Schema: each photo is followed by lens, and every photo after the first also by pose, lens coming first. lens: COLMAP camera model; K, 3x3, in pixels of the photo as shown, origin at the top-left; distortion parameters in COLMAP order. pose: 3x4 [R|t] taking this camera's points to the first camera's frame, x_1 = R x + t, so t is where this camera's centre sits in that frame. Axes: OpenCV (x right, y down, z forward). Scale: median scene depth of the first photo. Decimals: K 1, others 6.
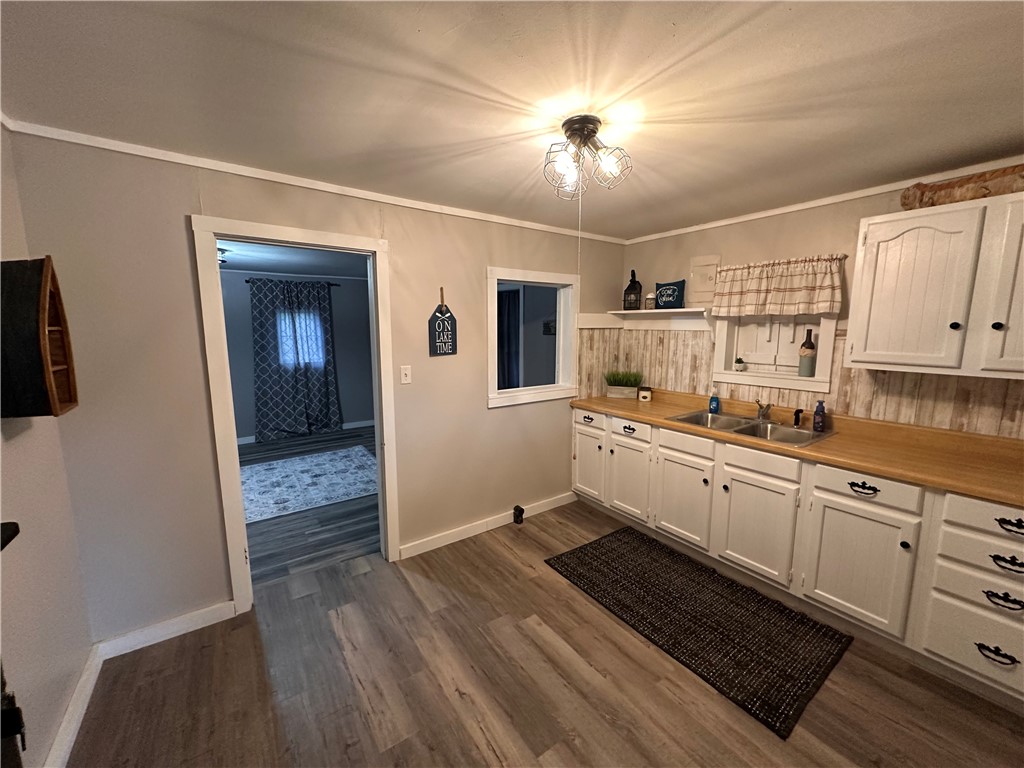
lens RADIAL K [[410.2, 0, 515.4], [0, 410.2, 386.5], [0, 0, 1]] dist [-0.002891, -0.000221]
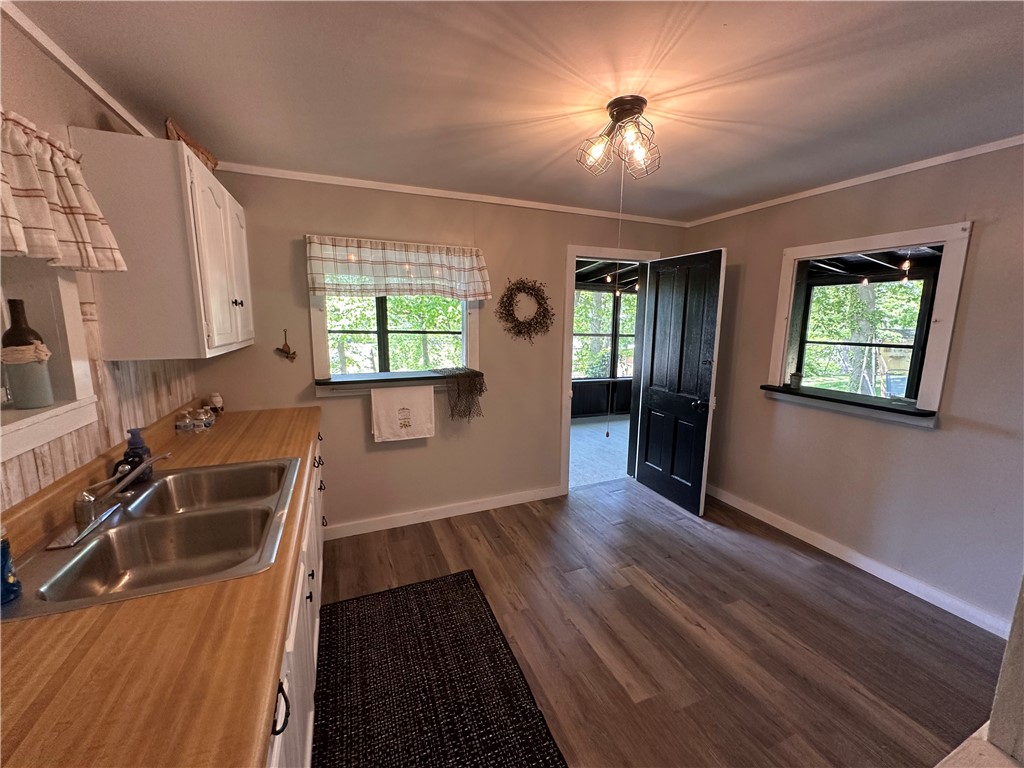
lens RADIAL K [[410.2, 0, 513.2], [0, 410.2, 382.5], [0, 0, 1]] dist [-0.002891, -0.000221]
pose [[-0.975902, -0.047247, 0.213033, 0.140185], [0.018262, 0.955170, 0.295495, -0.220144], [-0.217443, 0.292265, -0.931289, 1.660639]]
